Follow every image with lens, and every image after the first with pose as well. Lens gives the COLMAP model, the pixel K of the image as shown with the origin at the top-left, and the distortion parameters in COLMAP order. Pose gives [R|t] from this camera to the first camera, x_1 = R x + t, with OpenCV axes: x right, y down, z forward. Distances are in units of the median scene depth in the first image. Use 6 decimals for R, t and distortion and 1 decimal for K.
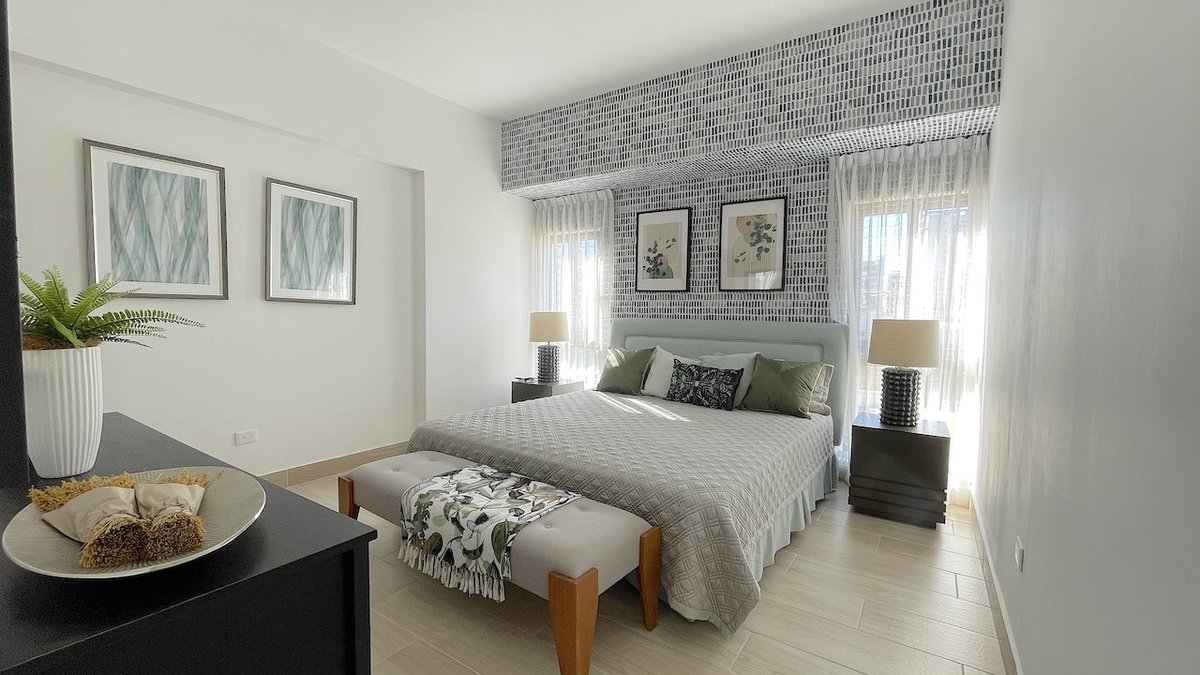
lens RADIAL K [[489.6, 0, 613.8], [0, 489.6, 339.5], [0, 0, 1]] dist [0.002962, -0.001299]
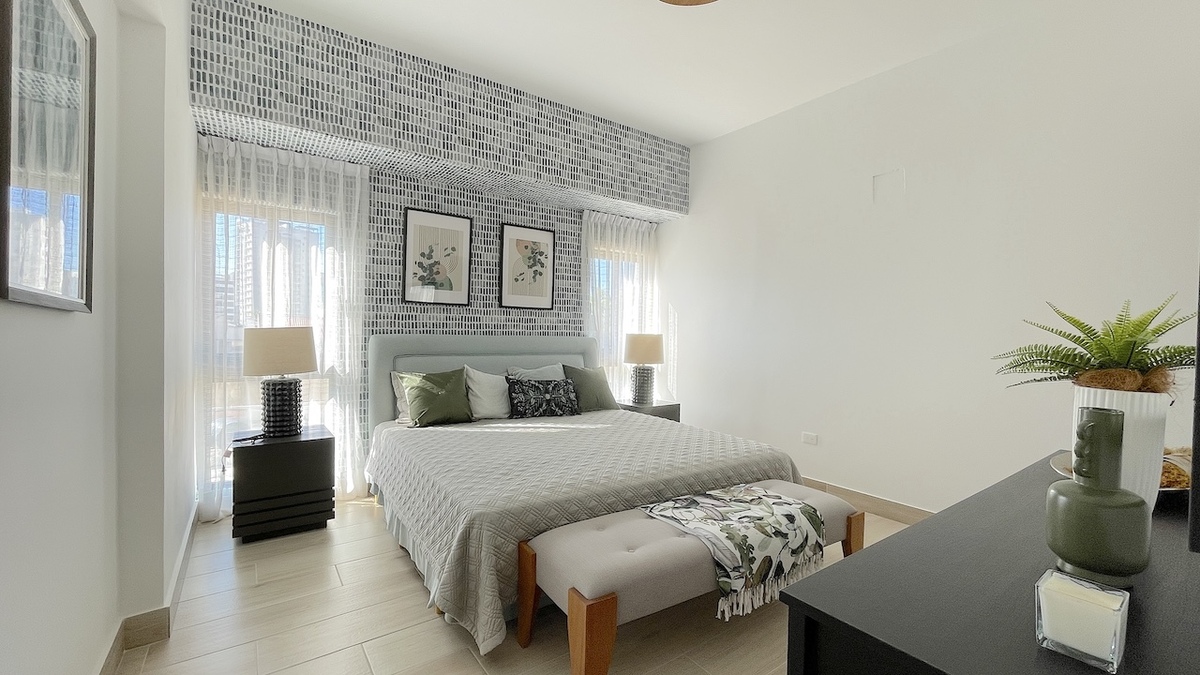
lens RADIAL K [[489.6, 0, 600.9], [0, 489.6, 336.8], [0, 0, 1]] dist [0.002962, -0.001299]
pose [[0.356150, -0.021091, 0.934191, -0.665094], [0.037771, 0.999253, 0.008160, -0.037717], [-0.933665, 0.032379, 0.356680, 0.441474]]
